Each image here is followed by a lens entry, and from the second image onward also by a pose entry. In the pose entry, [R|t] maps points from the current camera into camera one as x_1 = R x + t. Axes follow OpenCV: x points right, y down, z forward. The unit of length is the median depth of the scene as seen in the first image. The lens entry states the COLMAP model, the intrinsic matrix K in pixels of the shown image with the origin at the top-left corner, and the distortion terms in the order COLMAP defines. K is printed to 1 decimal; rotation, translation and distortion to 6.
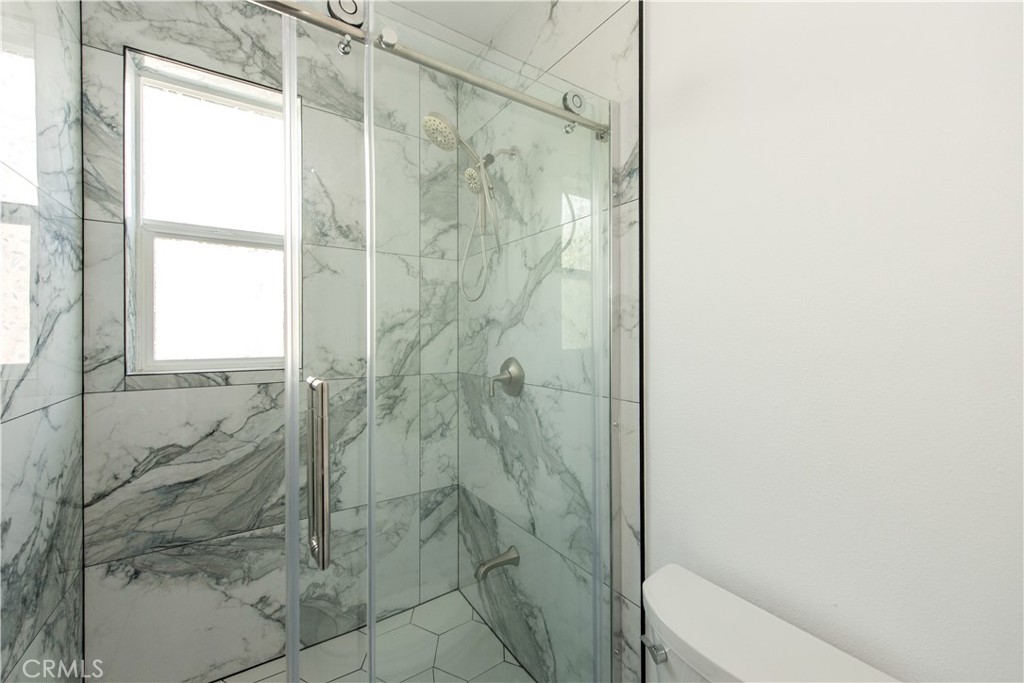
lens RADIAL K [[403.0, 0, 513.7], [0, 403.0, 345.6], [0, 0, 1]] dist [0.002452, -0.000283]
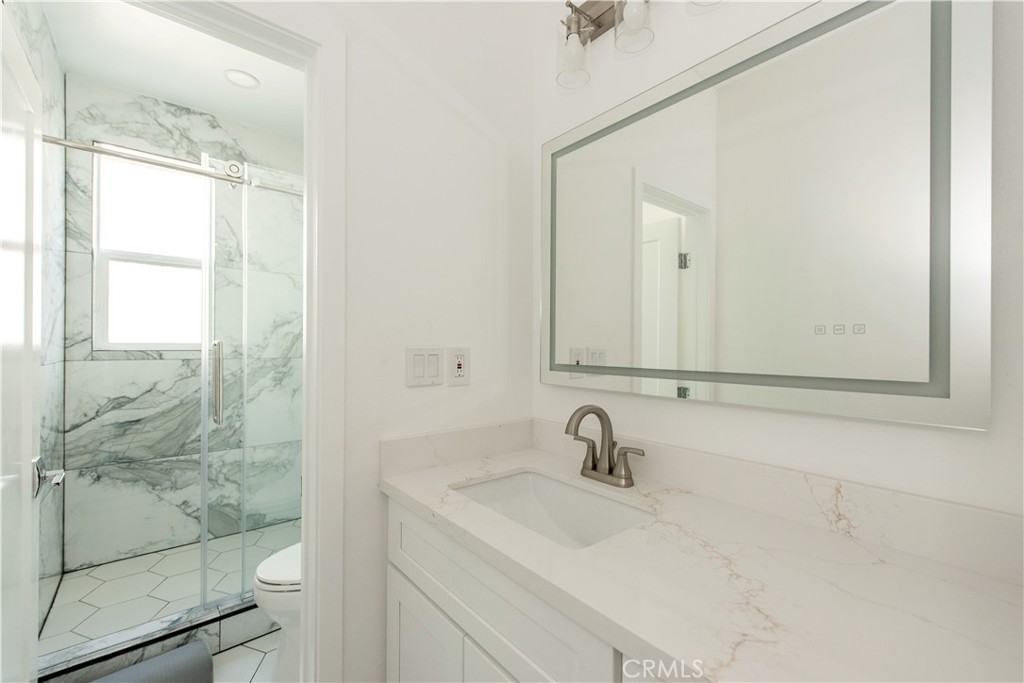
lens RADIAL K [[423.6, 0, 511.5], [0, 423.6, 353.4], [0, 0, 1]] dist [-0.000228, 0.000352]
pose [[0.993509, 0.006031, 0.113591, 0.434243], [-0.005751, 0.999980, -0.002792, 0.074458], [-0.113605, 0.002121, 0.993524, -0.758487]]
